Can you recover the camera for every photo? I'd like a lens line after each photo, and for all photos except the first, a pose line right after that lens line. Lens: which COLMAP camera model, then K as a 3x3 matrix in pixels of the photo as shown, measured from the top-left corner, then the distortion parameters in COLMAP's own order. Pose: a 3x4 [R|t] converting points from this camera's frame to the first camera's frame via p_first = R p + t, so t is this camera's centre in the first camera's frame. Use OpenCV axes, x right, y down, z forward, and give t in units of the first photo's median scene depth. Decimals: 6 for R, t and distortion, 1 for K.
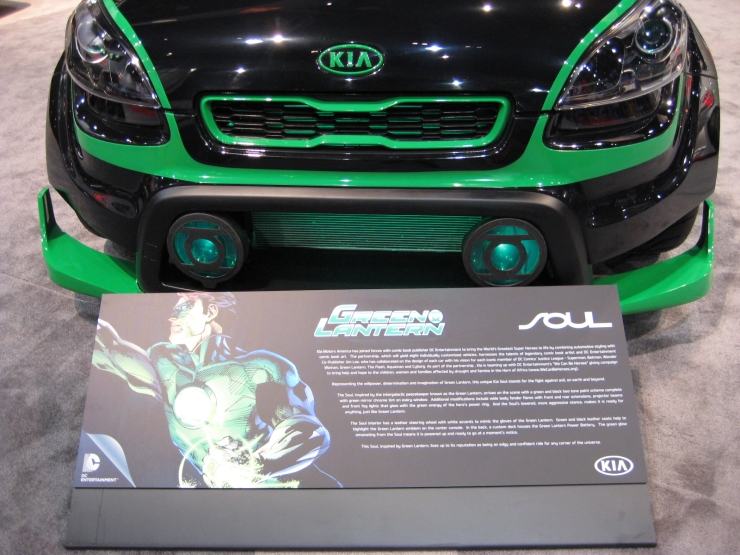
lens RADIAL K [[771.3, 0, 370.0], [0, 771.3, 277.5], [0, 0, 1]] dist [-0.156340, 0.208039]
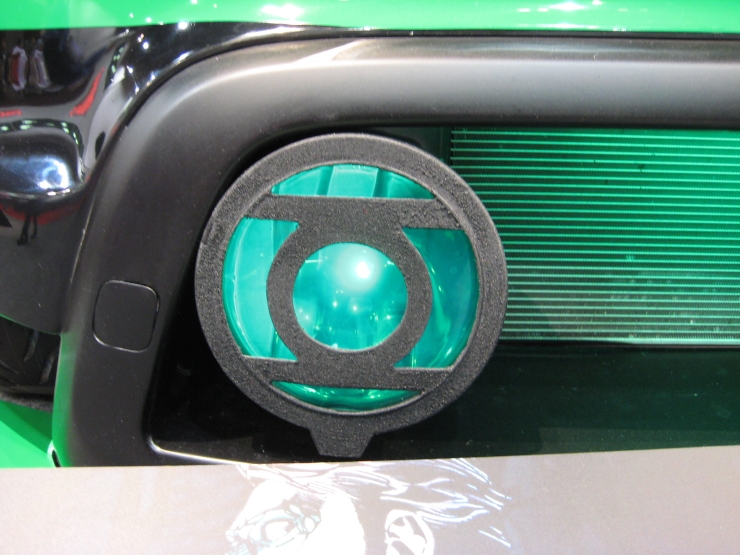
lens RADIAL K [[771.3, 0, 370.0], [0, 771.3, 277.5], [0, 0, 1]] dist [-0.156340, 0.208039]
pose [[0.995017, 0.009201, 0.099277, -0.232700], [0.021679, 0.951940, -0.305516, 0.036575], [-0.097316, 0.306146, 0.946997, 0.752459]]
